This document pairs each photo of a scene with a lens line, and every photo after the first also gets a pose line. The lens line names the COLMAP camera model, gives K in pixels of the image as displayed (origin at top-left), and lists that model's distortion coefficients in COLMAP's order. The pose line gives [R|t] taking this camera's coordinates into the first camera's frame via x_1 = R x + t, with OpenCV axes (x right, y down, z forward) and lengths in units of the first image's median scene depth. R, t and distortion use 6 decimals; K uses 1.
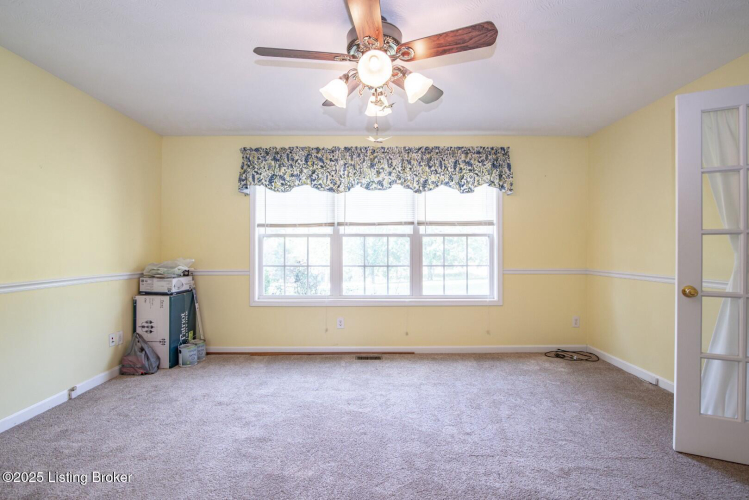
lens RADIAL K [[351.0, 0, 369.4], [0, 351.0, 255.5], [0, 0, 1]] dist [-0.018793, 0.000206]
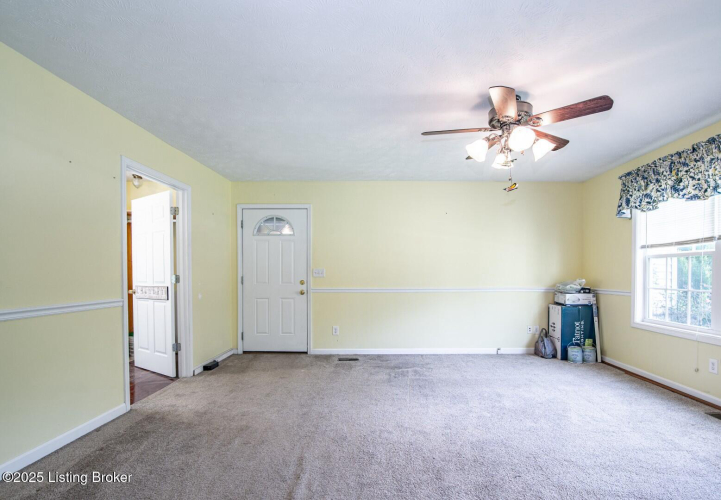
lens RADIAL K [[351.7, 0, 360.4], [0, 351.7, 286.1], [0, 0, 1]] dist [0.000399, 0.000008]
pose [[-0.060254, 0.037487, -0.997479, 0.761740], [-0.003094, 0.999283, 0.037742, -0.011040], [0.998178, 0.005360, -0.060094, 0.278188]]
